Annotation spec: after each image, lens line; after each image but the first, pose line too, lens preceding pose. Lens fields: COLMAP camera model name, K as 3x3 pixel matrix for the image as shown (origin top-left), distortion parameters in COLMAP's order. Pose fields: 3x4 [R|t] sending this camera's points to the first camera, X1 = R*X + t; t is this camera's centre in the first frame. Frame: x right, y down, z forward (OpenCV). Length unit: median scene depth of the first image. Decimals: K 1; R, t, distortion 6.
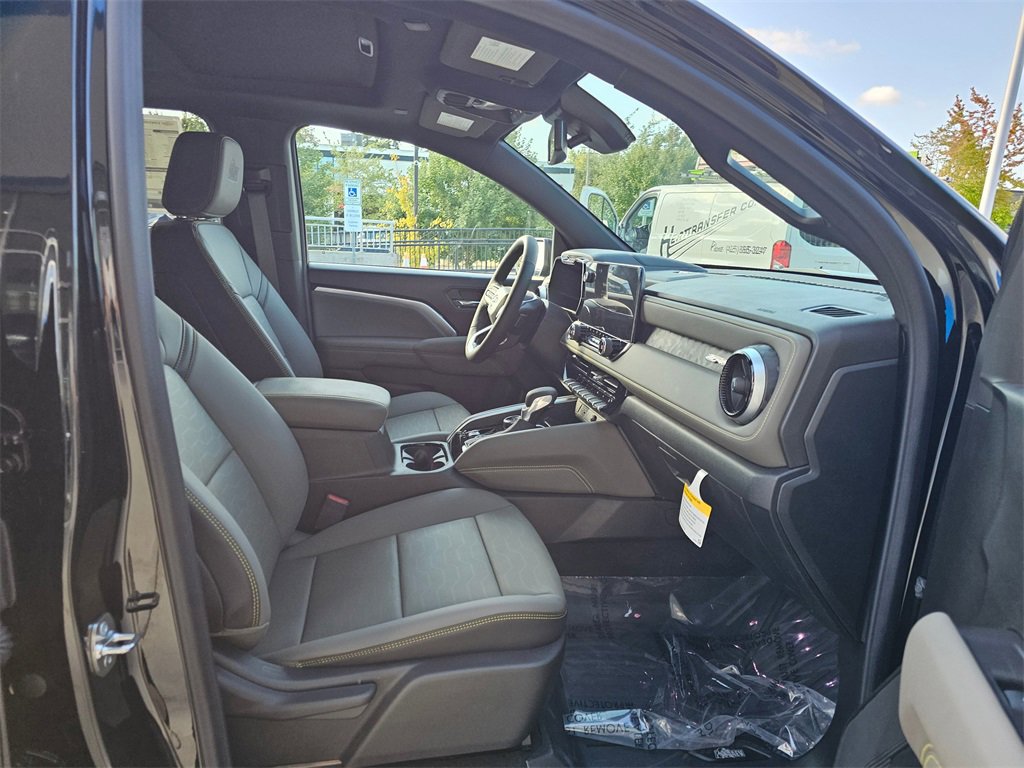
lens RADIAL K [[678.3, 0, 483.1], [0, 678.3, 395.2], [0, 0, 1]] dist [0.038432, -0.027566]
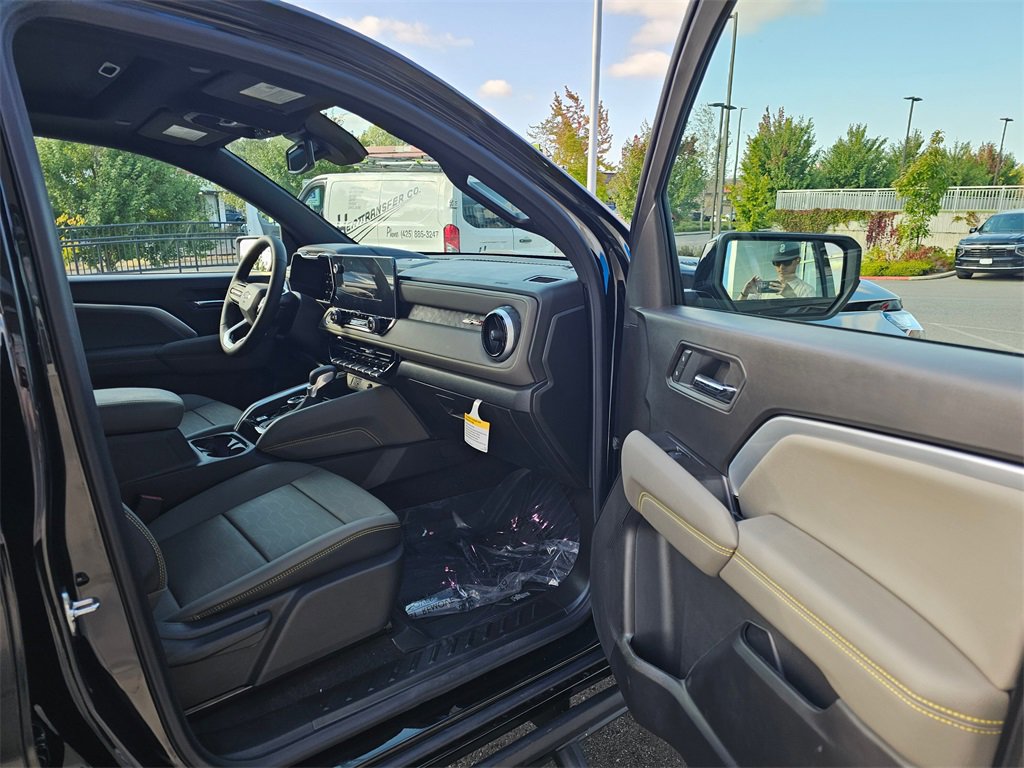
lens RADIAL K [[705.6, 0, 510.5], [0, 705.6, 395.9], [0, 0, 1]] dist [-0.007972, -0.005581]
pose [[0.873372, -0.158073, 0.460689, -0.206495], [0.152387, 0.987066, 0.049791, 0.028848], [-0.462601, 0.026717, 0.886164, -0.229106]]
